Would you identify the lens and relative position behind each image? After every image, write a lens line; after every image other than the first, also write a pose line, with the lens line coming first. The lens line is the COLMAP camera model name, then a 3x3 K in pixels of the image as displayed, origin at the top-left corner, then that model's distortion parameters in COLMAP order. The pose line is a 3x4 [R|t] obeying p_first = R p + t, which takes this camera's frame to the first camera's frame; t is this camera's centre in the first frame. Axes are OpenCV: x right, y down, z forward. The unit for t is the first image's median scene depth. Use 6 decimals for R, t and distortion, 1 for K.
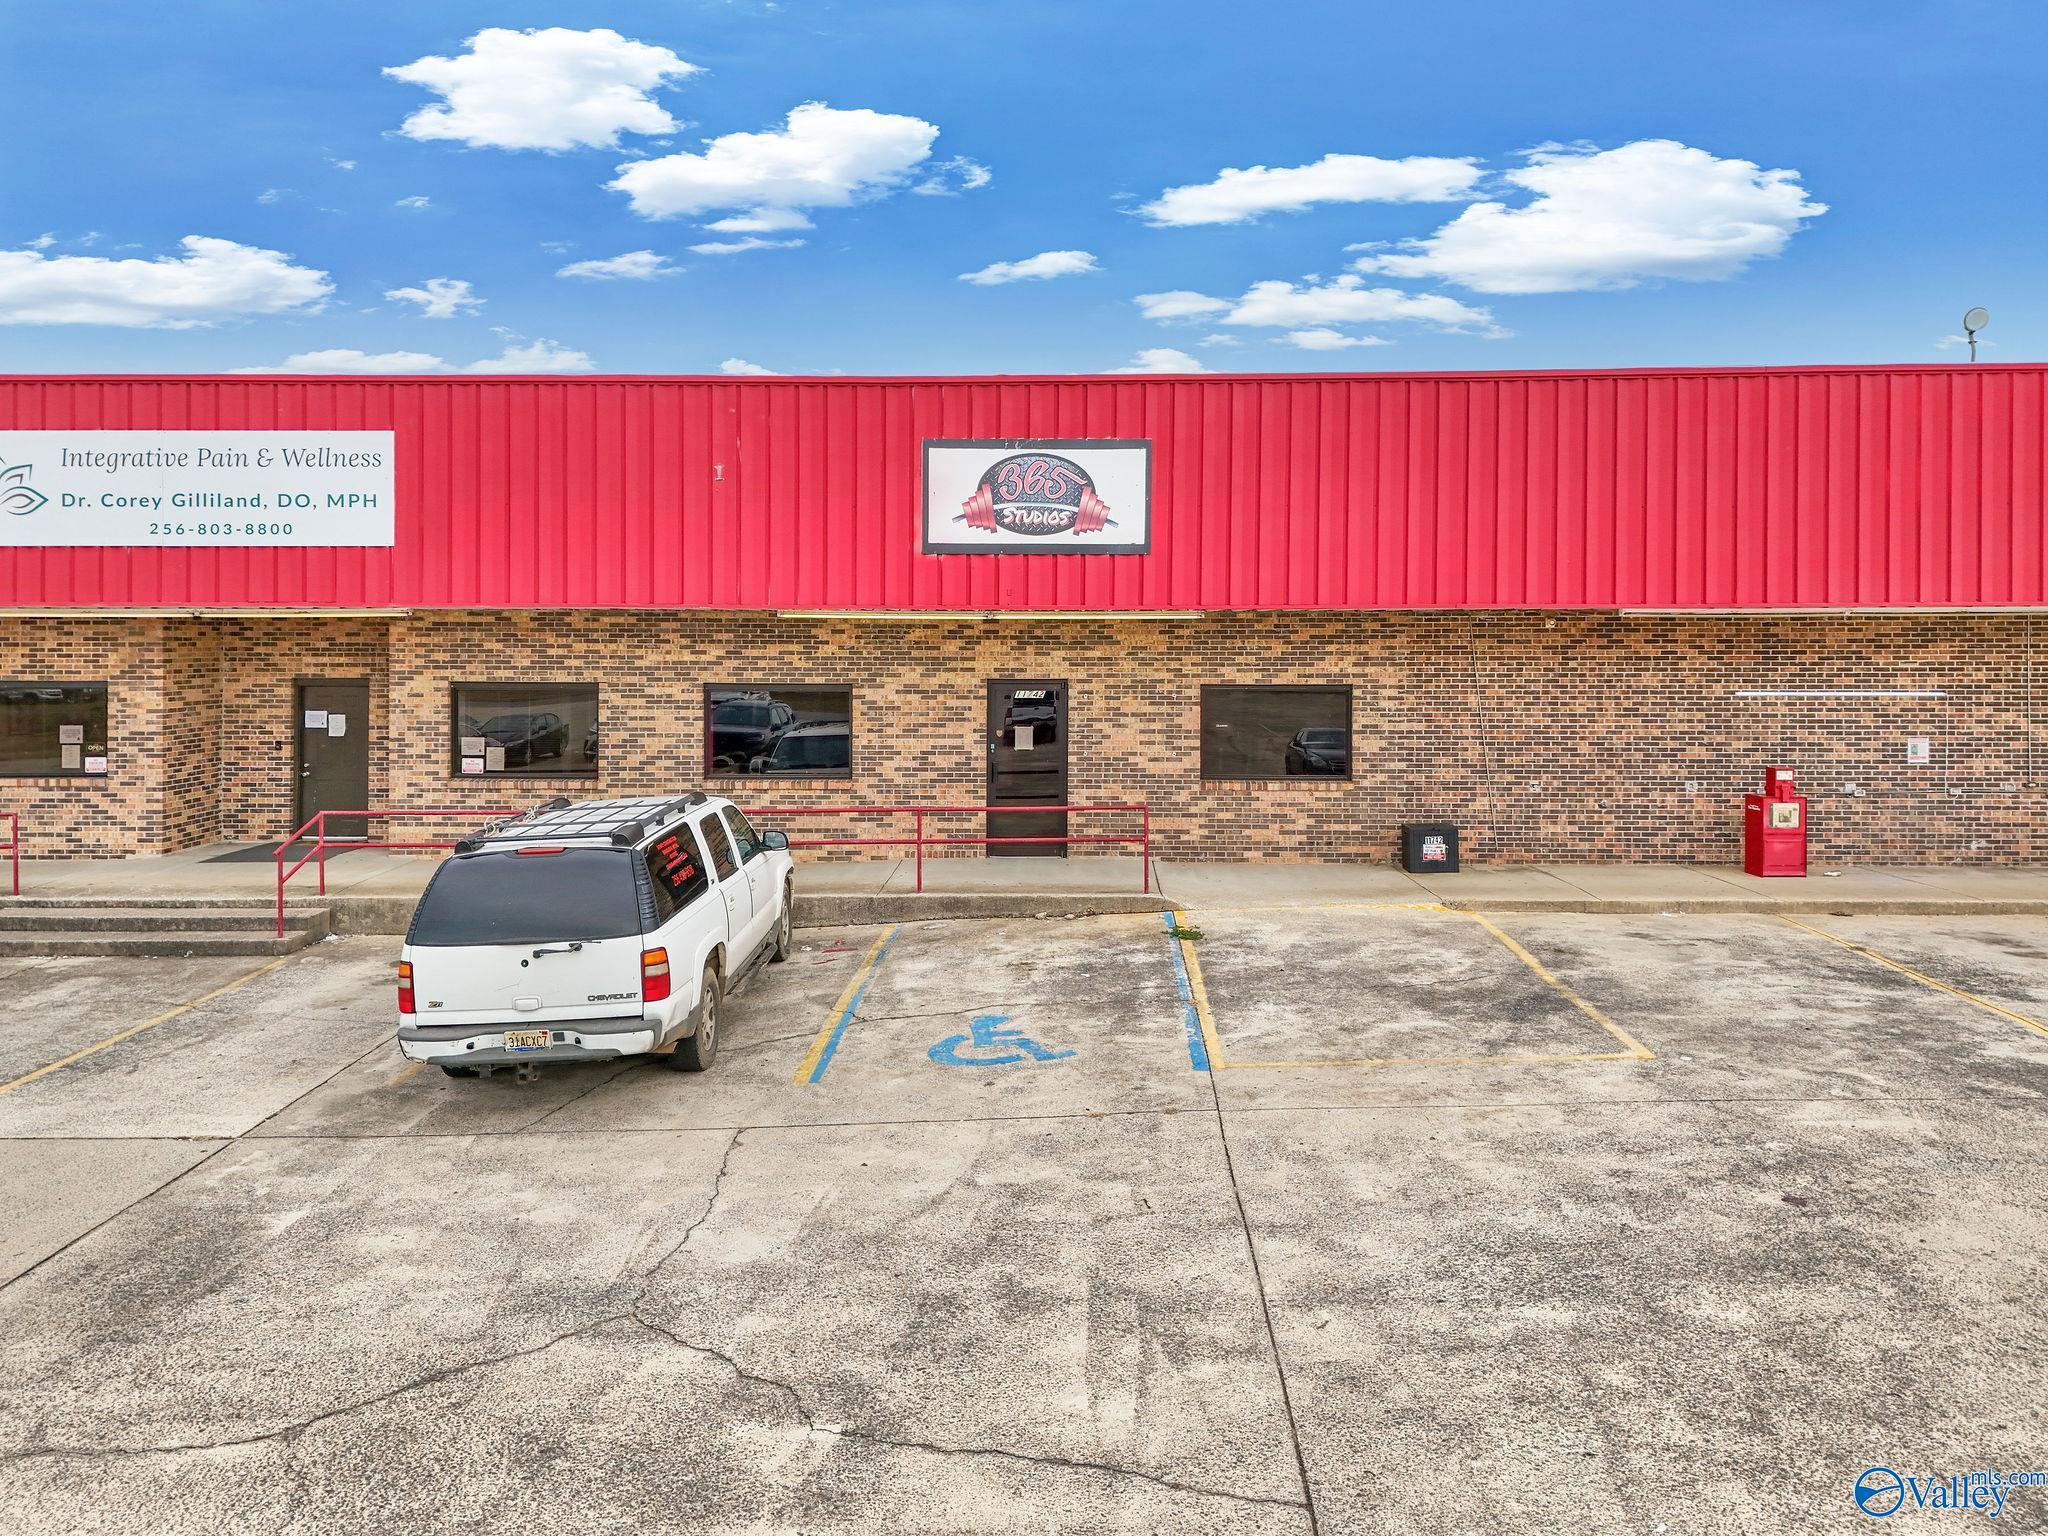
lens RADIAL K [[1455.9, 0, 1024.0], [0, 1455.9, 768.0], [0, 0, 1]] dist [0.039896, -0.001285]
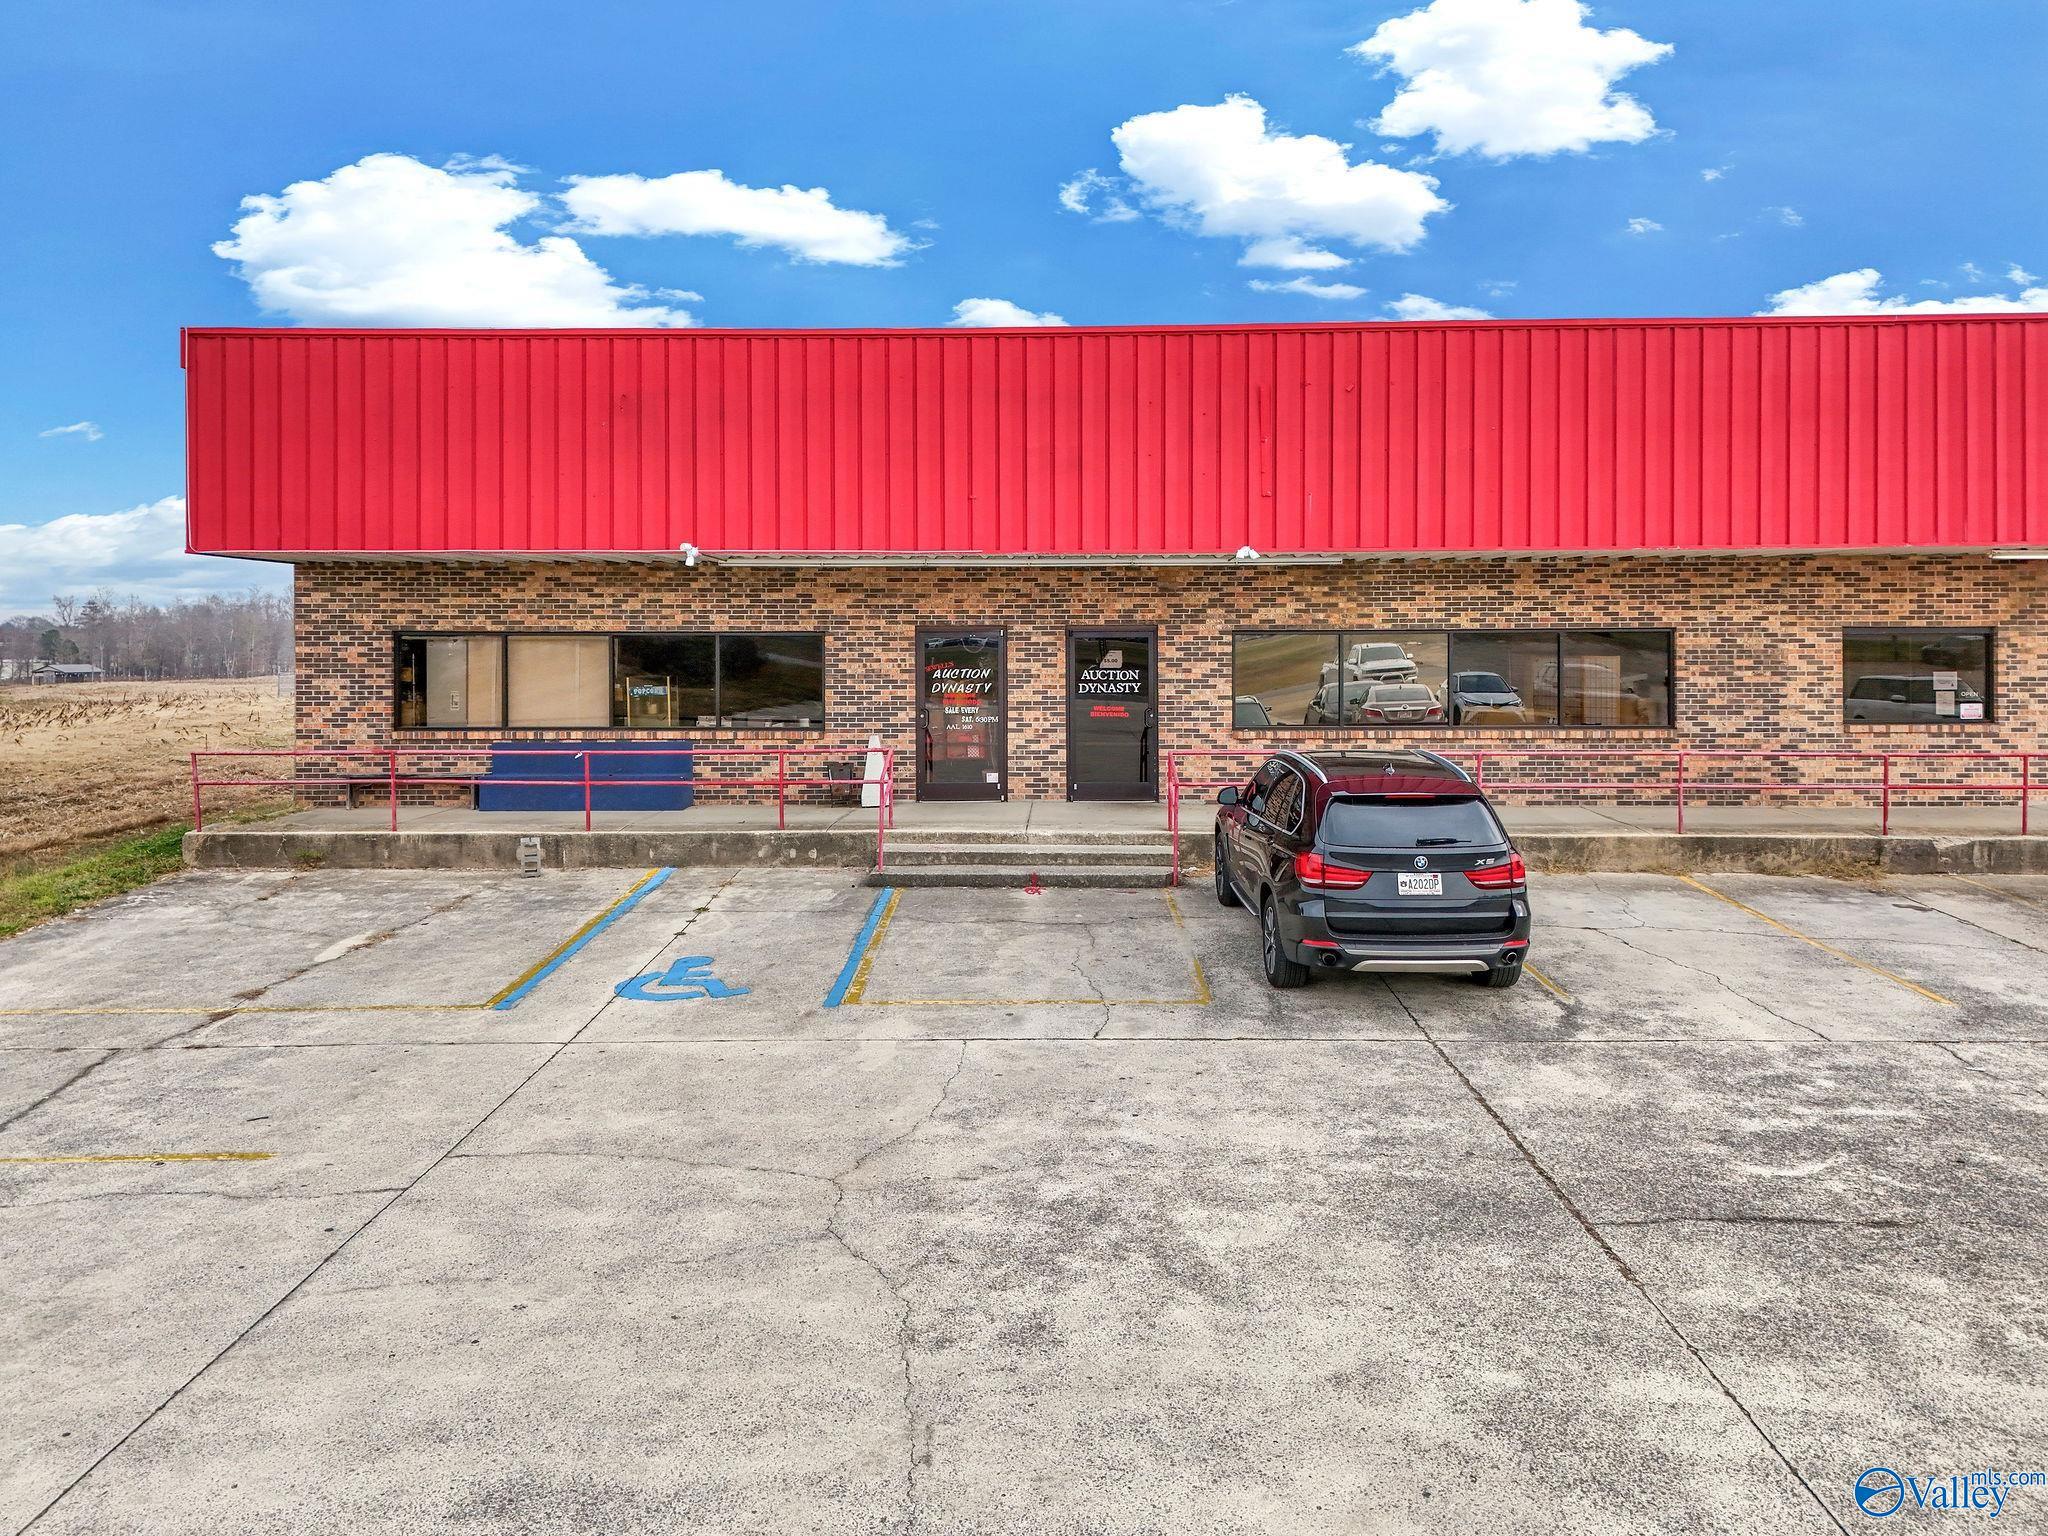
lens RADIAL K [[1414.3, 0, 1024.0], [0, 1414.3, 768.0], [0, 0, 1]] dist [0.001146, -0.000328]
pose [[0.999935, -0.003832, -0.010772, -1.263830], [0.004256, 0.999206, 0.039625, -0.004201], [0.010612, -0.039668, 0.999157, 0.039202]]
